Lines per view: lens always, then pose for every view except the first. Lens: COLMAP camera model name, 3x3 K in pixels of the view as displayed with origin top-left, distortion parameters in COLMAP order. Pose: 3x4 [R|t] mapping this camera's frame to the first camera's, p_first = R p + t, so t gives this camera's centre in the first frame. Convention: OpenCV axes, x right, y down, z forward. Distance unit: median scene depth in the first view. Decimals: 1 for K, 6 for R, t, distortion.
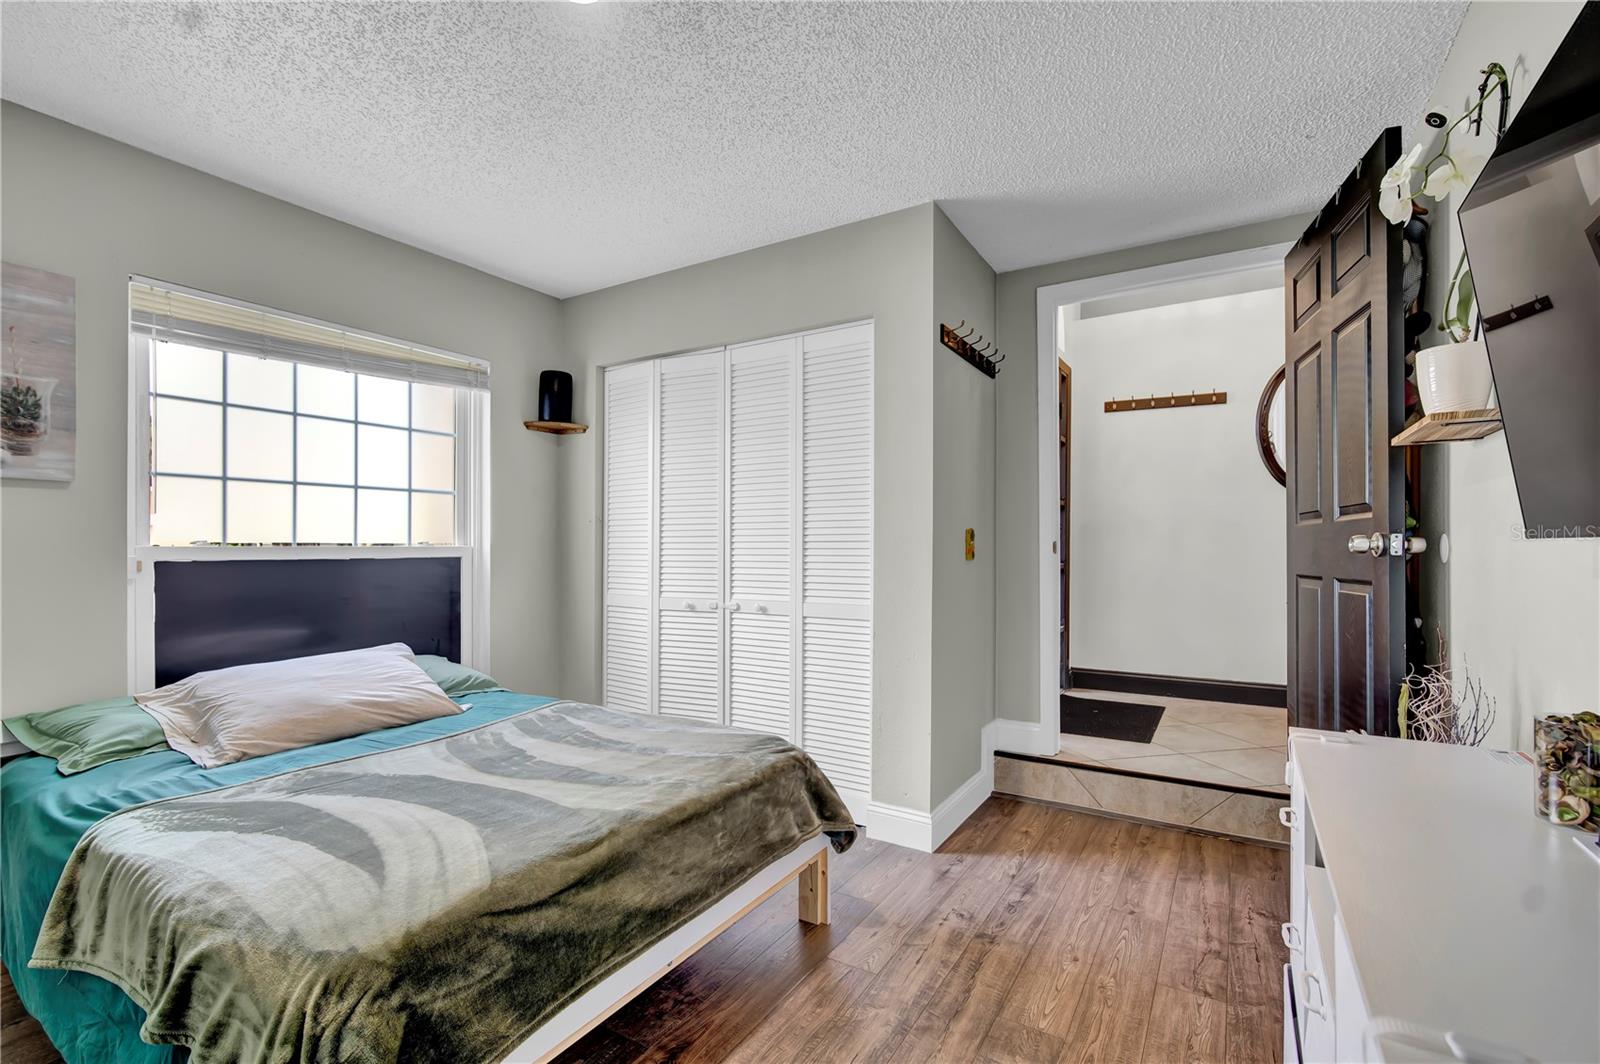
lens RADIAL K [[727.9, 0, 791.5], [0, 727.9, 534.9], [0, 0, 1]] dist [-0.010666, 0.002212]
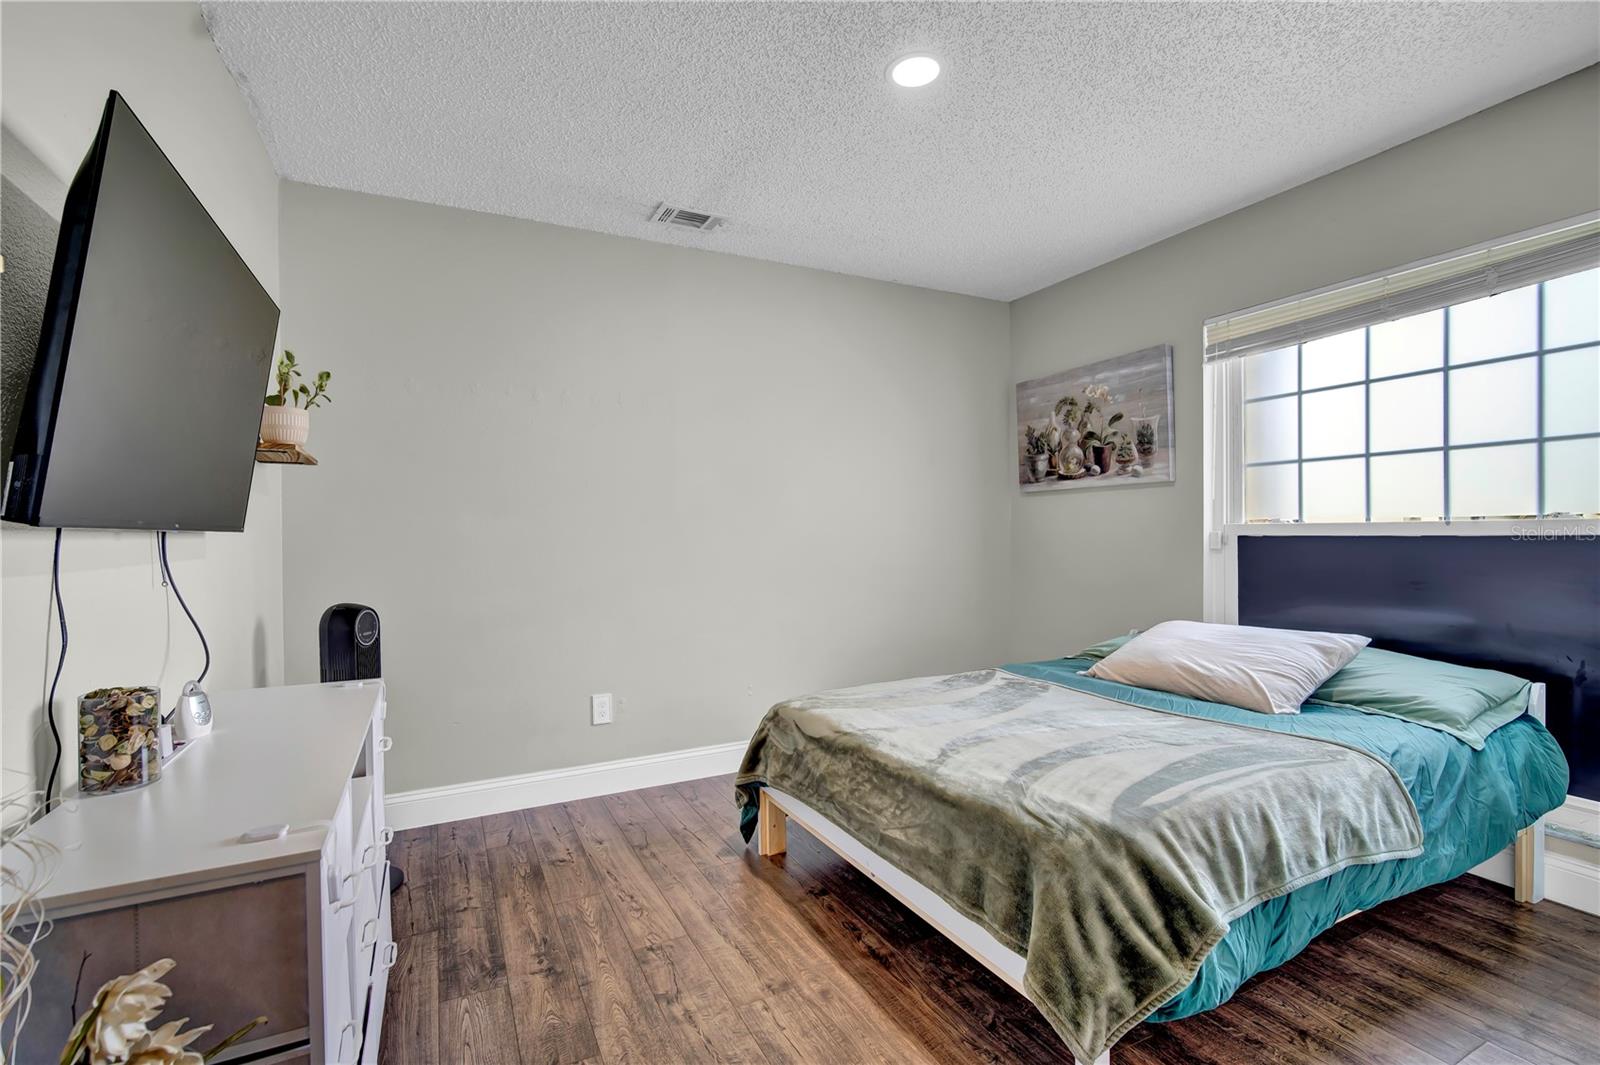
lens RADIAL K [[727.9, 0, 794.7], [0, 727.9, 537.3], [0, 0, 1]] dist [-0.010666, 0.002212]
pose [[-0.532894, 0.018612, -0.845978, 0.612002], [0.030694, 0.999525, 0.002656, 0.012339], [0.845625, -0.024551, -0.533212, 1.033617]]
